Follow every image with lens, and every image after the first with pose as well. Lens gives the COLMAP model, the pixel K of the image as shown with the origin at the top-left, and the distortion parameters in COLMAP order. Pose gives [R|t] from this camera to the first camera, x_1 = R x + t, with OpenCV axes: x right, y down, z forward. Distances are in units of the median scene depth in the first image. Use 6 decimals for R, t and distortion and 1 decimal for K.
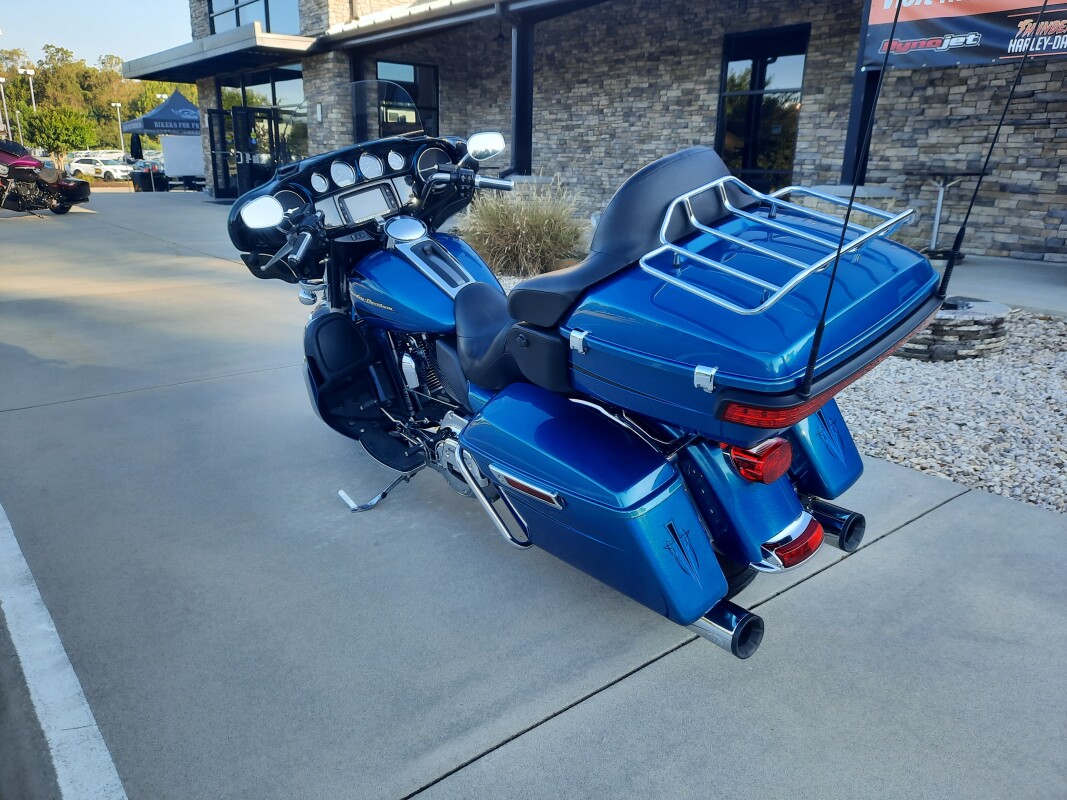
lens RADIAL K [[778.5, 0, 533.5], [0, 778.5, 400.0], [0, 0, 1]] dist [0.005702, 0.002331]
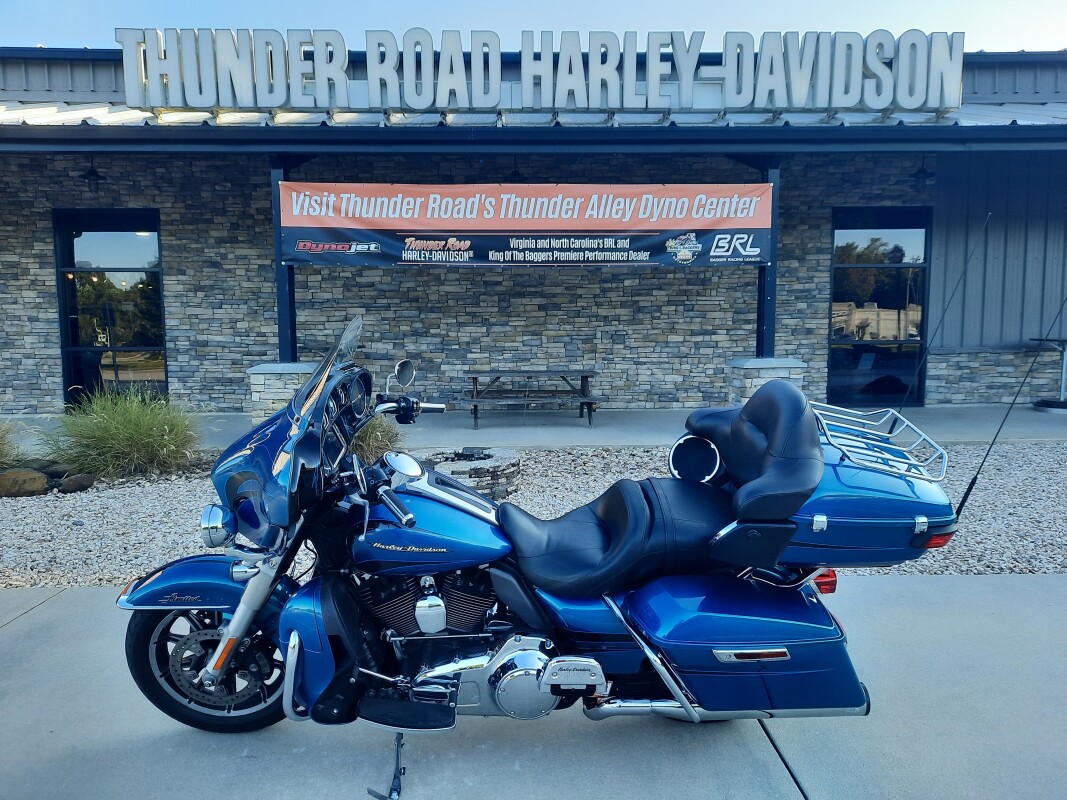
lens RADIAL K [[777.5, 0, 533.5], [0, 777.5, 400.0], [0, 0, 1]] dist [0.005702, -0.010427]
pose [[0.600496, -0.094710, 0.793999, -0.187897], [0.248682, 0.965840, -0.072869, -0.043366], [-0.759975, 0.241211, 0.603536, 0.067862]]
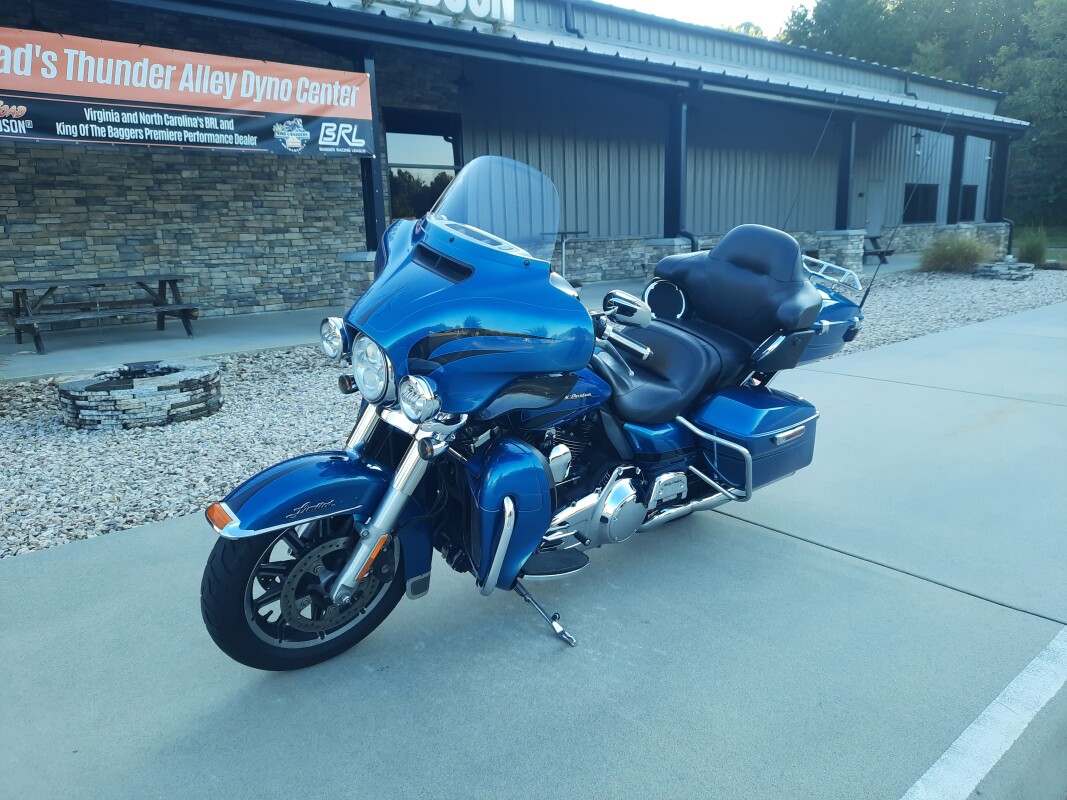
lens RADIAL K [[777.5, 0, 533.5], [0, 777.5, 400.0], [0, 0, 1]] dist [0.005702, -0.010427]
pose [[-0.052306, -0.227399, 0.972396, -0.247518], [0.310369, 0.921805, 0.232264, -0.078972], [-0.949176, 0.313950, 0.022361, 0.234225]]
